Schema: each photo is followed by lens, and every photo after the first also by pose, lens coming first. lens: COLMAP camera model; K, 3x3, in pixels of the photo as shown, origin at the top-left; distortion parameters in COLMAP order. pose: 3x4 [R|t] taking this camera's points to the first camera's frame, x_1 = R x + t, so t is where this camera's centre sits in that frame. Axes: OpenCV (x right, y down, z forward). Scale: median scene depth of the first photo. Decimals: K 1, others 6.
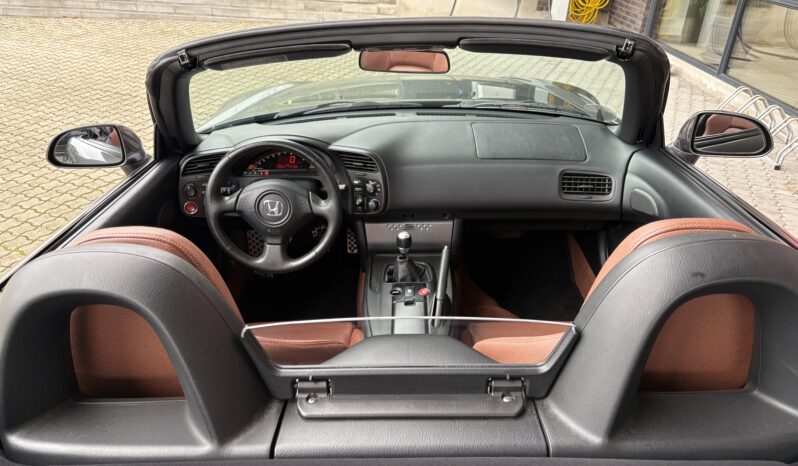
lens RADIAL K [[668.8, 0, 399.0], [0, 668.8, 233.0], [0, 0, 1]] dist [0.070164, -0.001732]
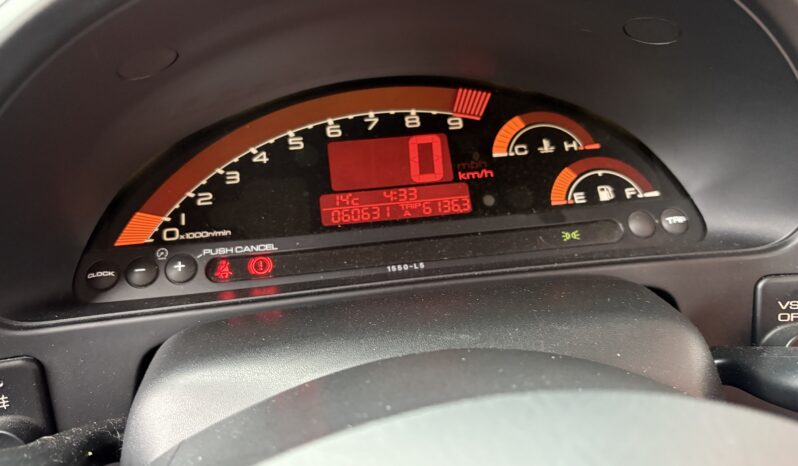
lens RADIAL K [[671.2, 0, 399.0], [0, 671.2, 233.0], [0, 0, 1]] dist [0.003733, -0.002552]
pose [[0.984992, -0.073169, 0.156325, -0.204249], [0.080660, 0.995851, -0.042121, -0.093780], [-0.152594, 0.054098, 0.986807, 0.920013]]
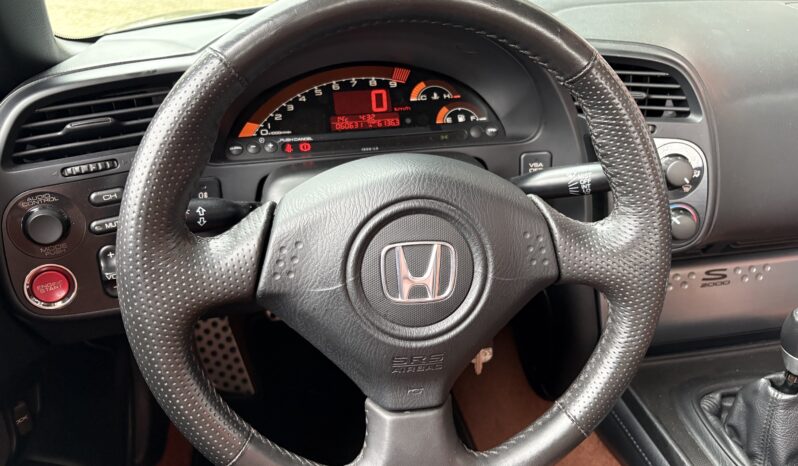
lens RADIAL K [[668.8, 0, 399.0], [0, 668.8, 233.0], [0, 0, 1]] dist [0.070164, -0.001732]
pose [[0.973710, -0.077065, 0.214358, -0.240695], [0.075502, 0.997025, 0.015480, -0.054621], [-0.214913, 0.001111, 0.976633, 0.737752]]
